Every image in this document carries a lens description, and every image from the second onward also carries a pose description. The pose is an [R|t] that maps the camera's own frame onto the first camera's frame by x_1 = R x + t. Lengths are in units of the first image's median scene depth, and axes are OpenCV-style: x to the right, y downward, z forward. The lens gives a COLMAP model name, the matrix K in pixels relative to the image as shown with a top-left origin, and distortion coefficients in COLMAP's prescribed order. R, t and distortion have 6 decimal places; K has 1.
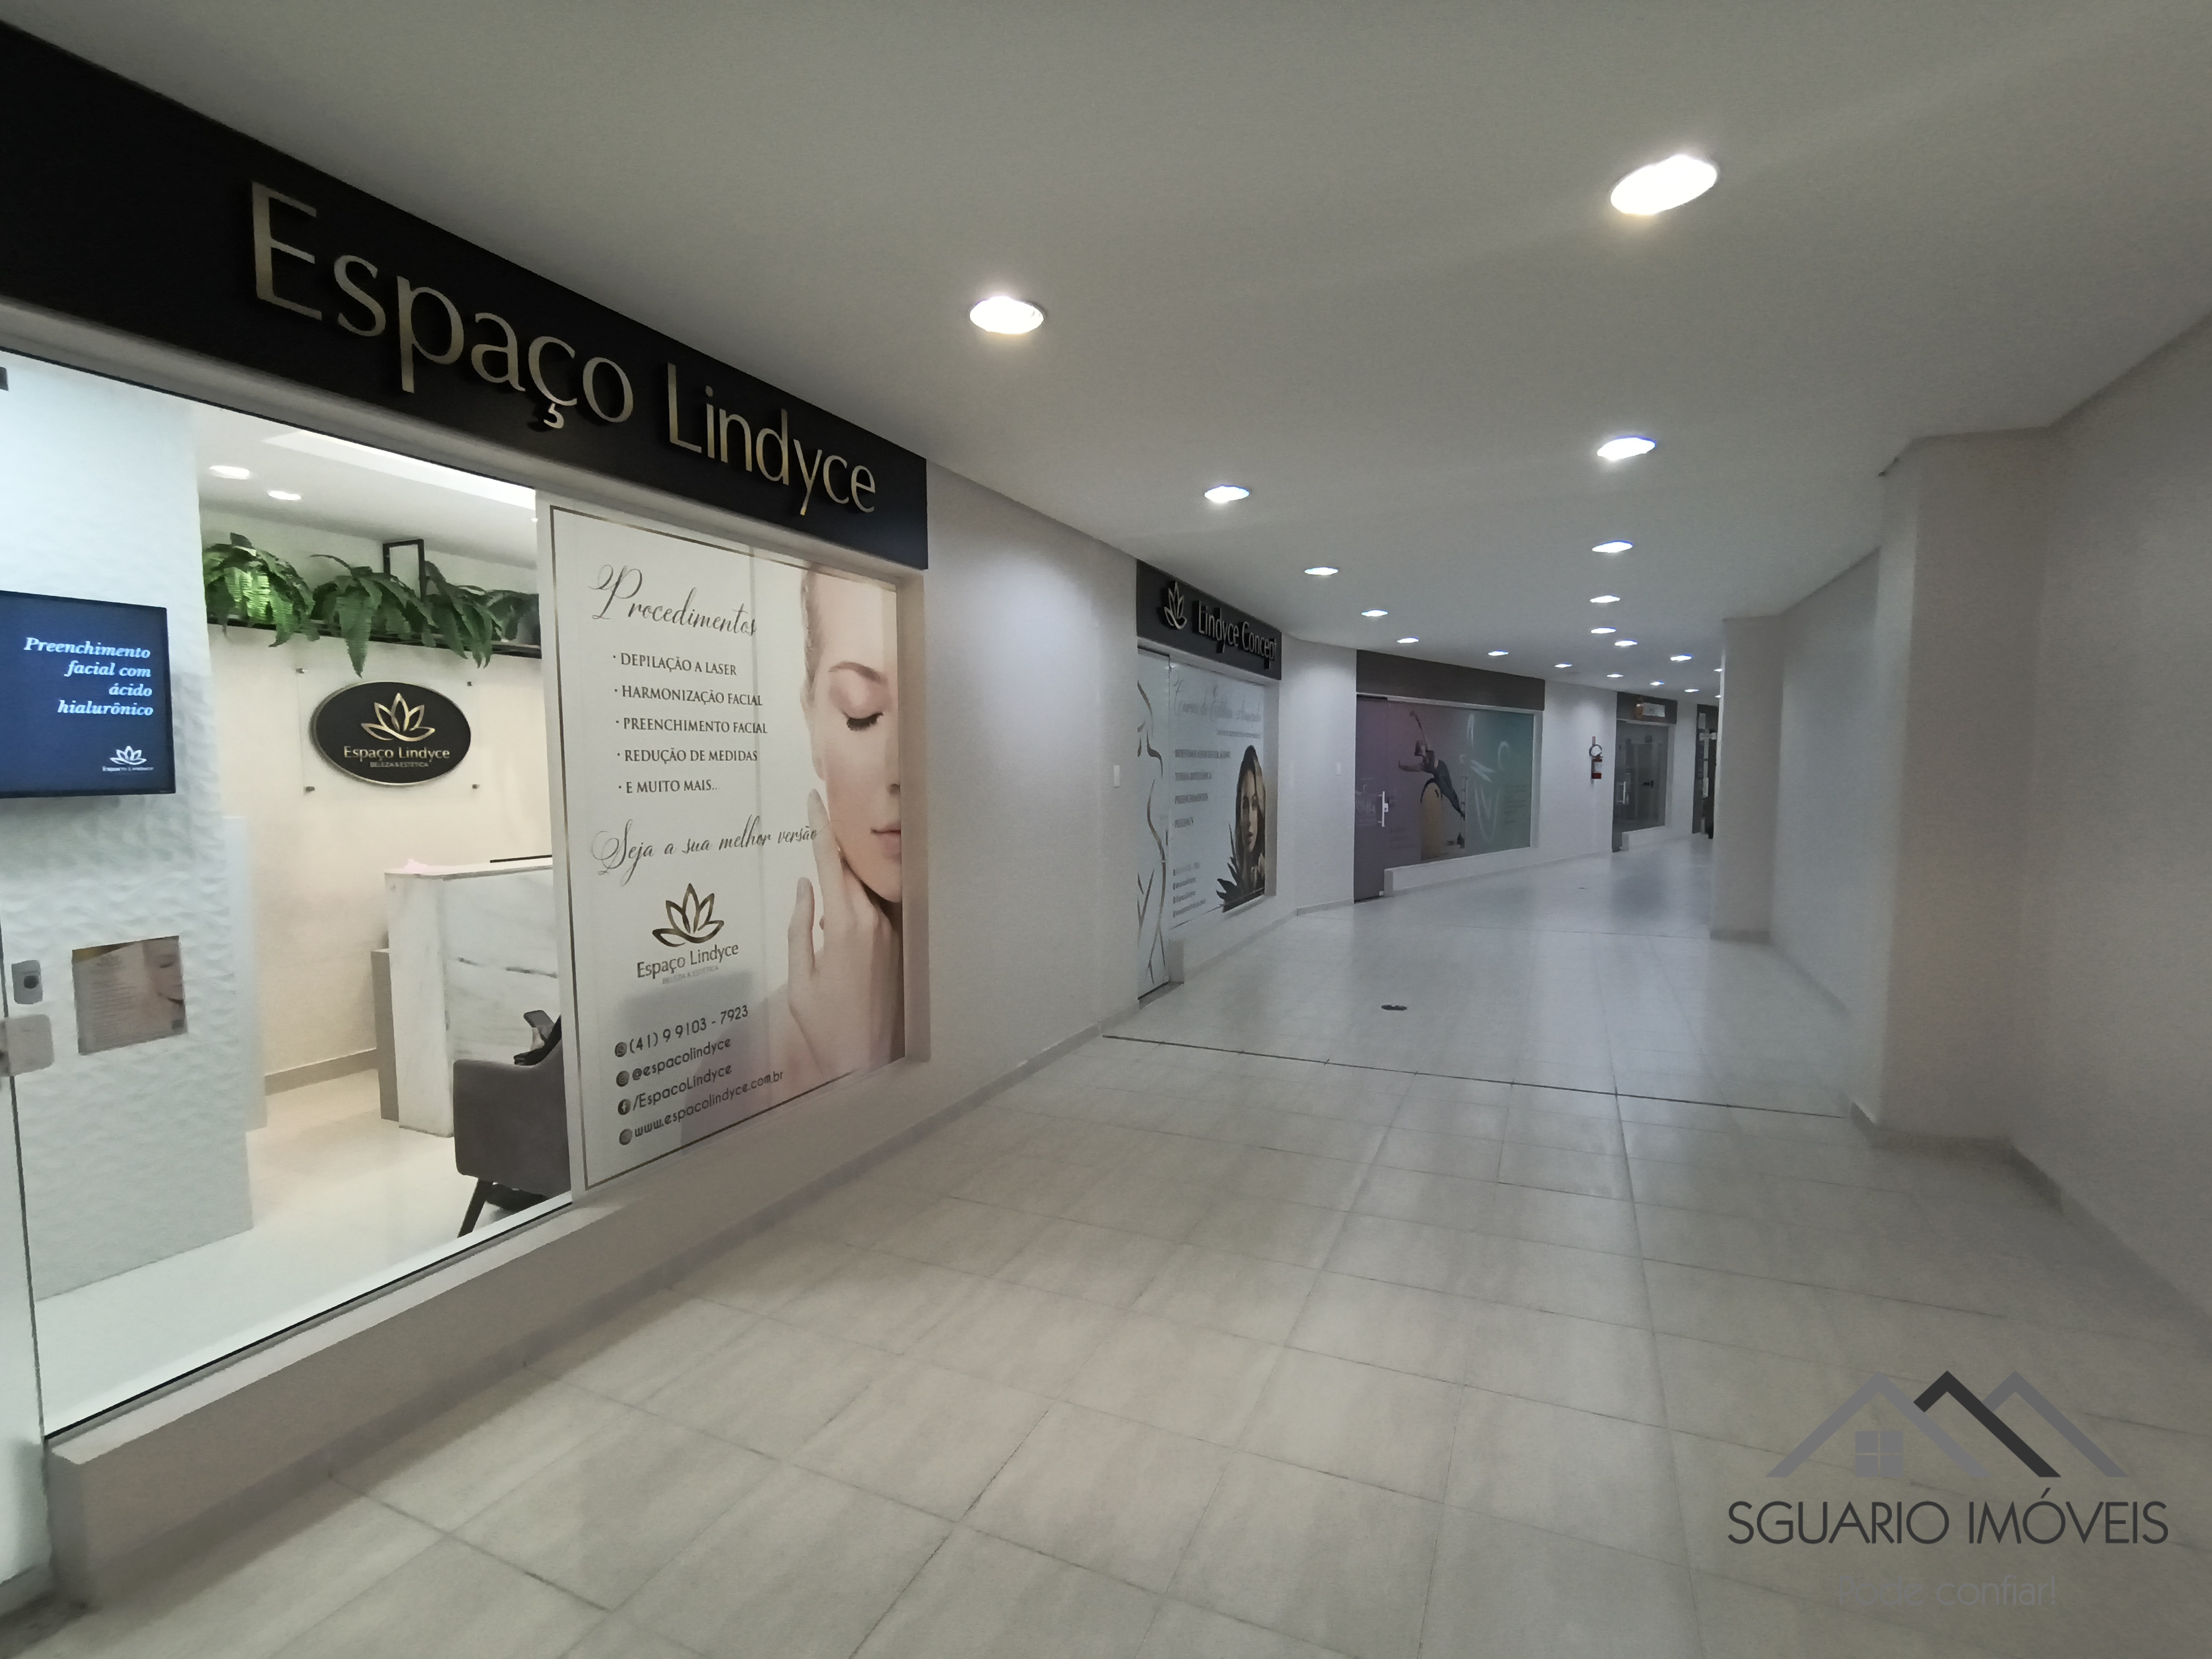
lens RADIAL K [[1043.5, 0, 1108.8], [0, 1043.5, 847.1], [0, 0, 1]] dist [-0.001973, 0.001314]
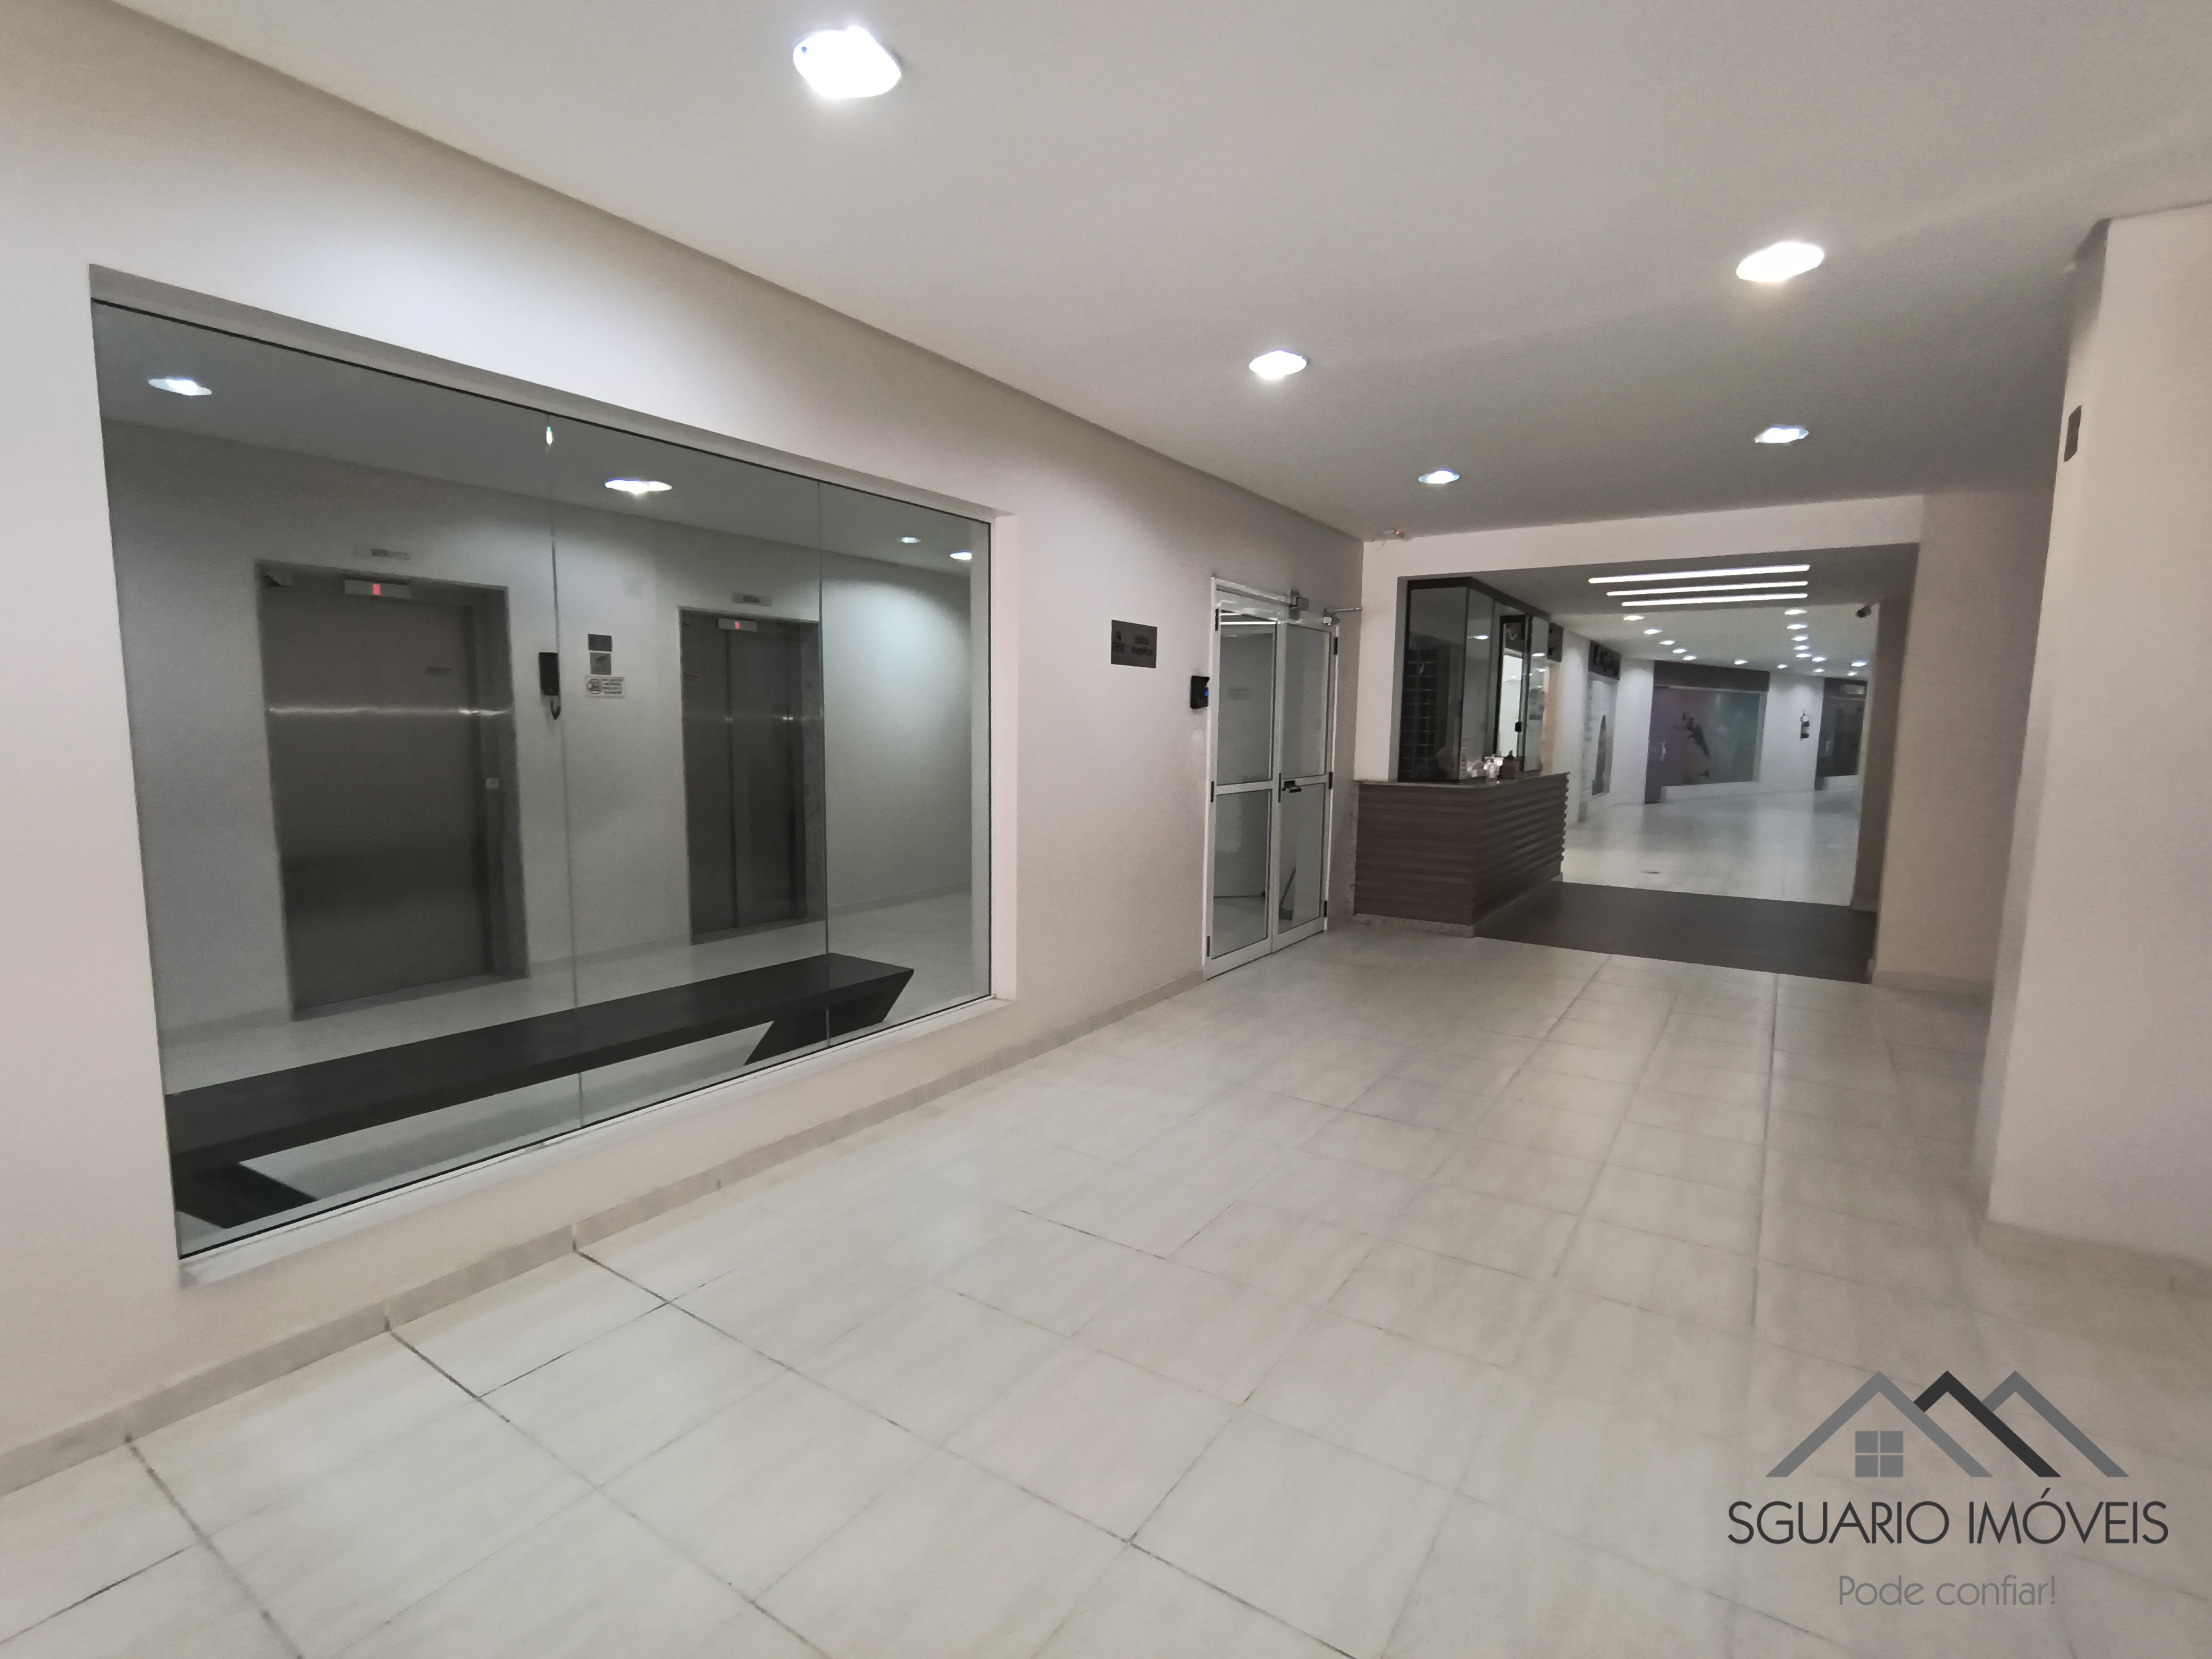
lens RADIAL K [[1043.5, 0, 1108.8], [0, 1043.5, 847.1], [0, 0, 1]] dist [-0.001973, 0.001314]
pose [[0.986079, 0.037050, -0.162099, -0.308451], [-0.029909, 0.998481, 0.046273, 0.059835], [0.163567, -0.040781, 0.985689, -0.742659]]
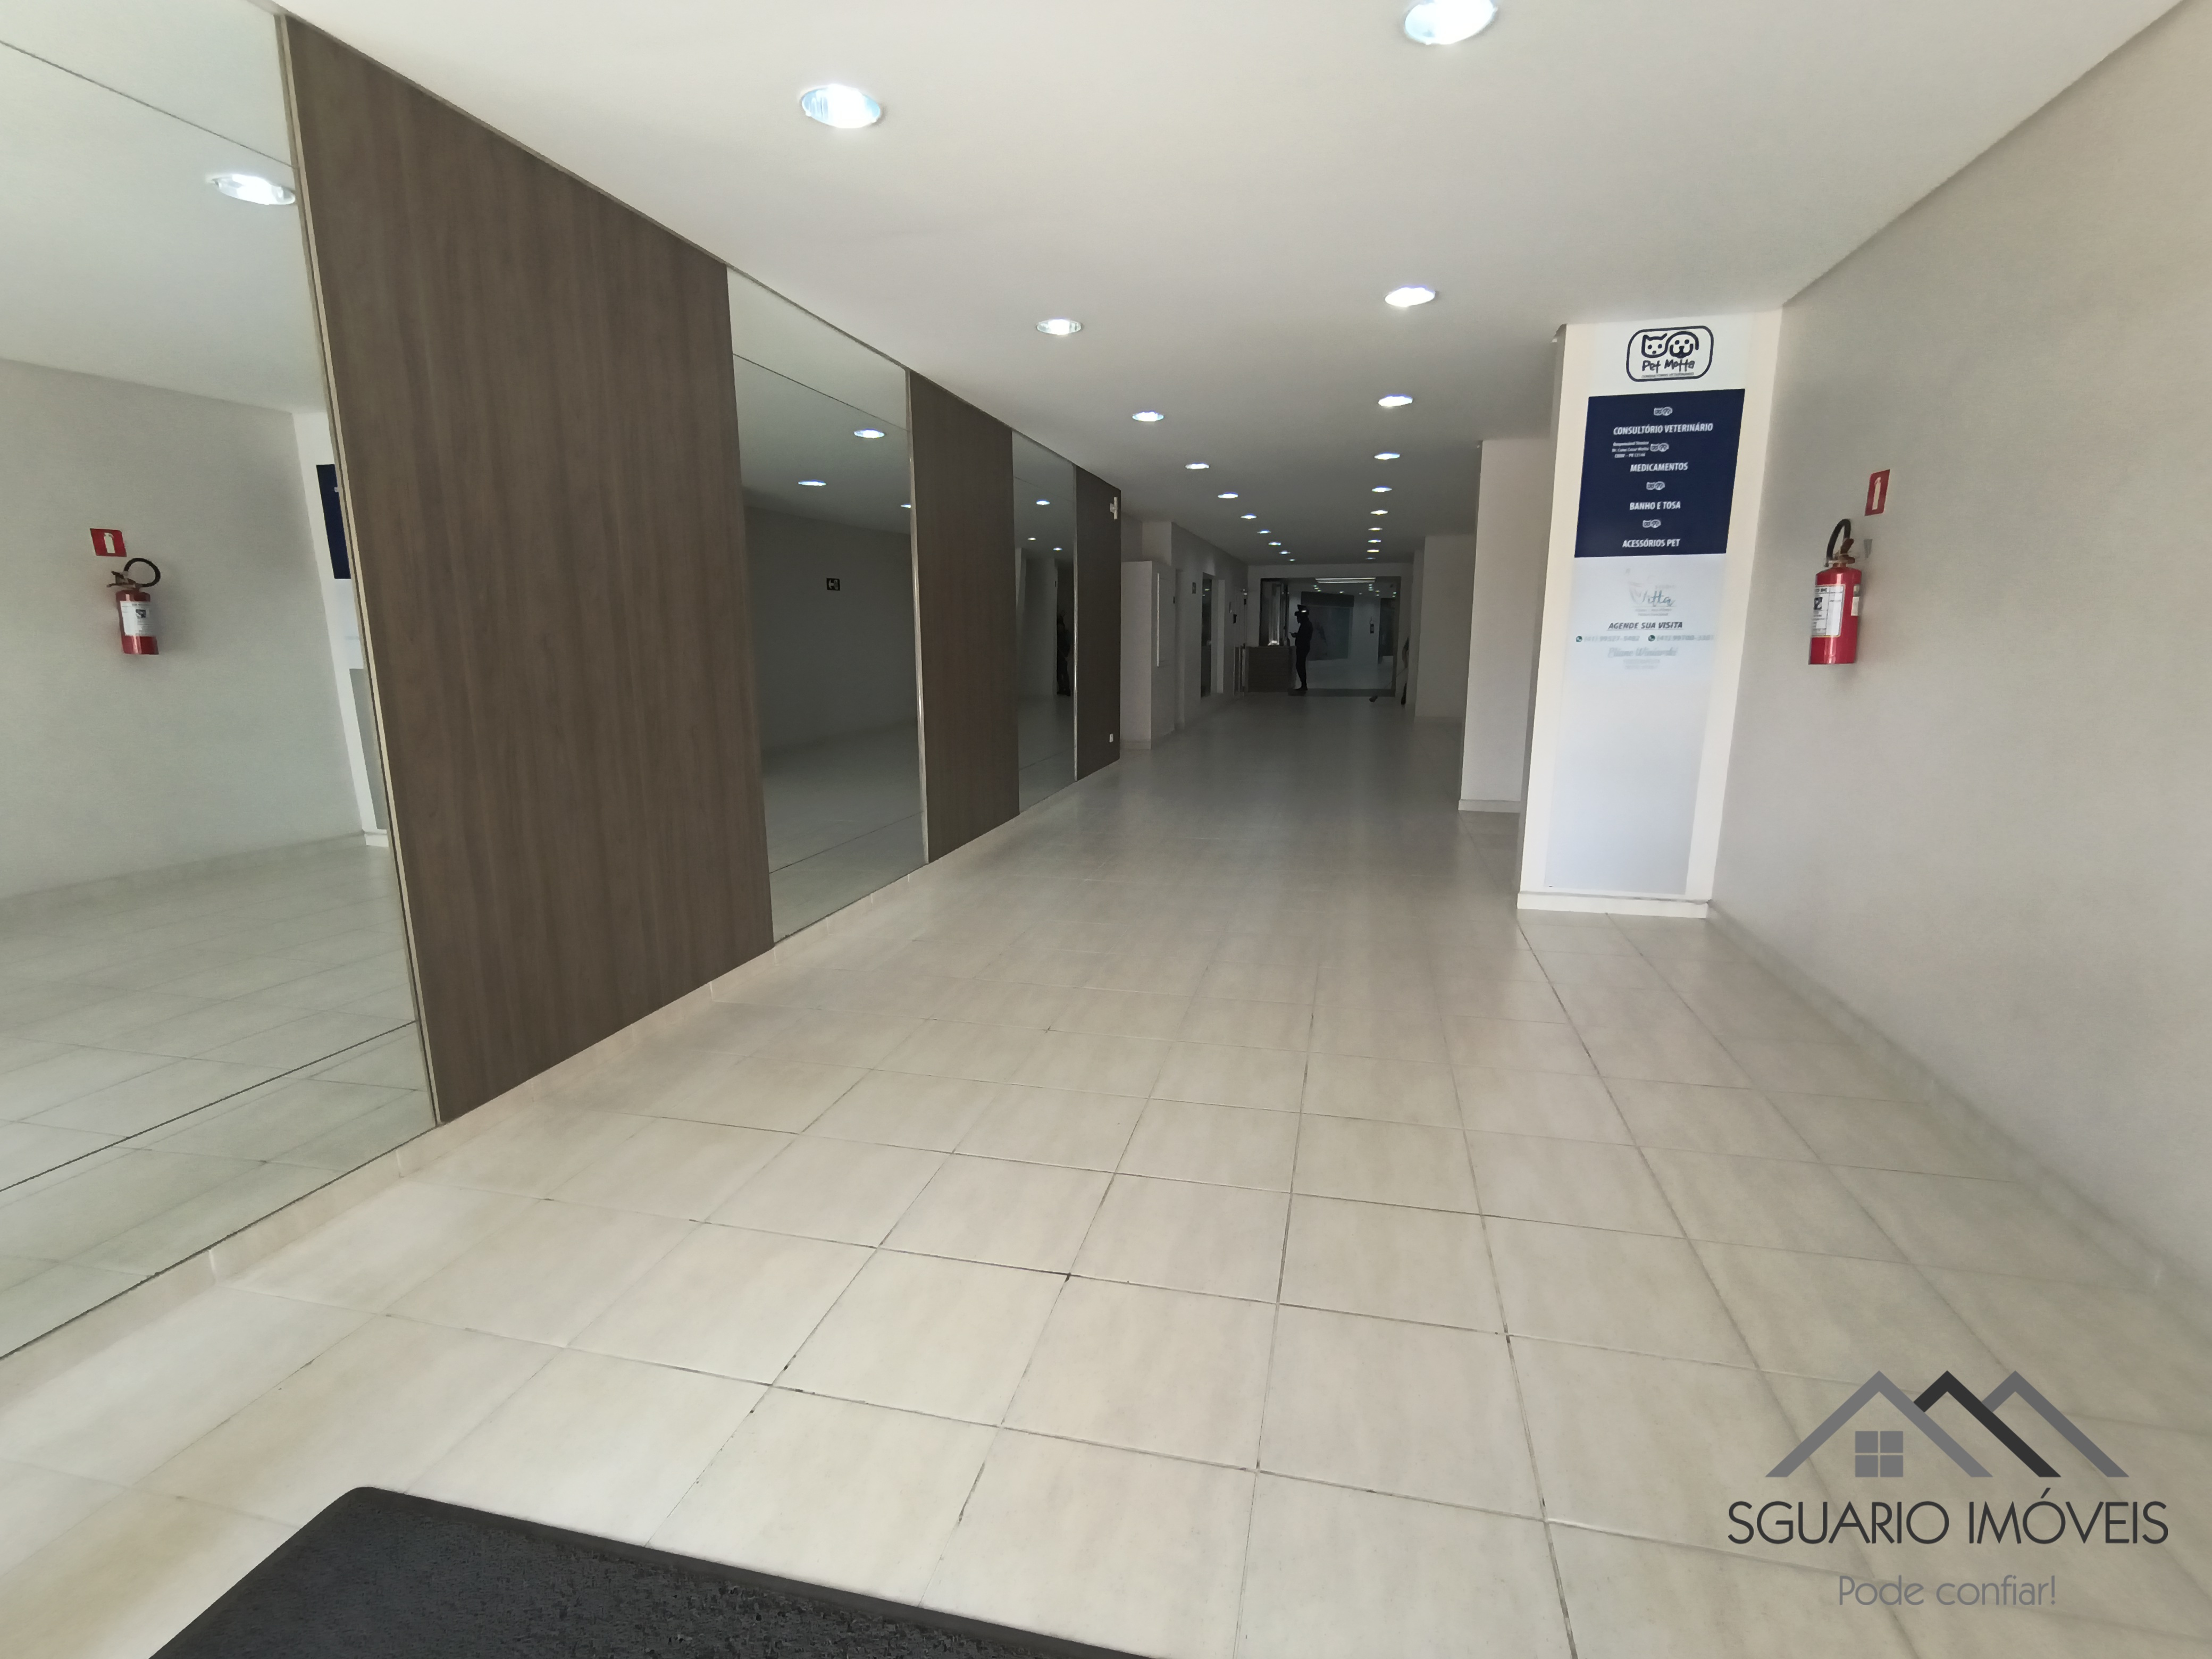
lens RADIAL K [[1043.5, 0, 1108.8], [0, 1043.5, 847.1], [0, 0, 1]] dist [-0.001973, 0.001314]
pose [[0.983525, -0.036408, 0.177066, -0.775810], [0.013904, 0.991842, 0.126714, 0.147131], [-0.180235, -0.122164, 0.976008, -1.752786]]
